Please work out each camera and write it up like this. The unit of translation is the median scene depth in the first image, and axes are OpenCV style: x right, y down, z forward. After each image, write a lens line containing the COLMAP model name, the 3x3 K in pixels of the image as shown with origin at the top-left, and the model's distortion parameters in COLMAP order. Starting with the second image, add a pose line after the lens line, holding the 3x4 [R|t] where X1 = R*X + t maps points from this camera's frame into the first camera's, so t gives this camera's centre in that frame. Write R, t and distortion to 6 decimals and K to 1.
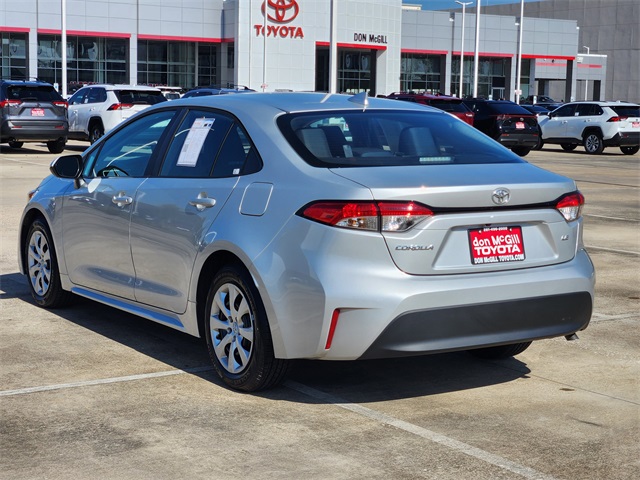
lens RADIAL K [[1232.0, 0, 320.0], [0, 1232.0, 240.0], [0, 0, 1]] dist [-0.161207, 1.712908]
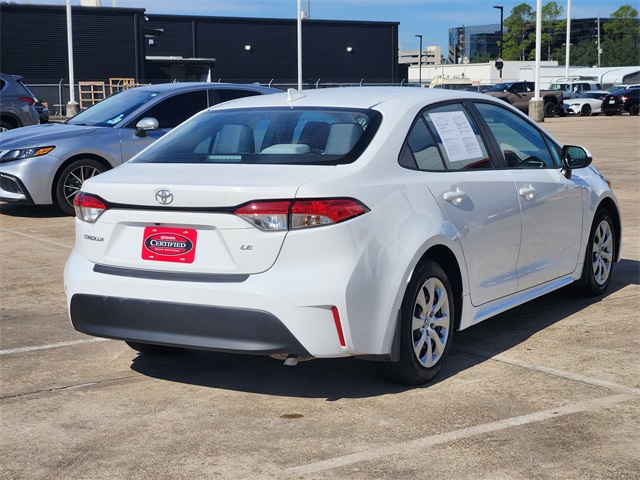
lens RADIAL K [[1232.0, 0, 320.0], [0, 1232.0, 240.0], [0, 0, 1]] dist [-0.161207, 1.712908]
pose [[0.448842, 0.094688, -0.888580, 1.083770], [-0.076649, 0.994785, 0.067288, -0.076694], [0.890318, 0.037907, 0.453759, 0.653665]]
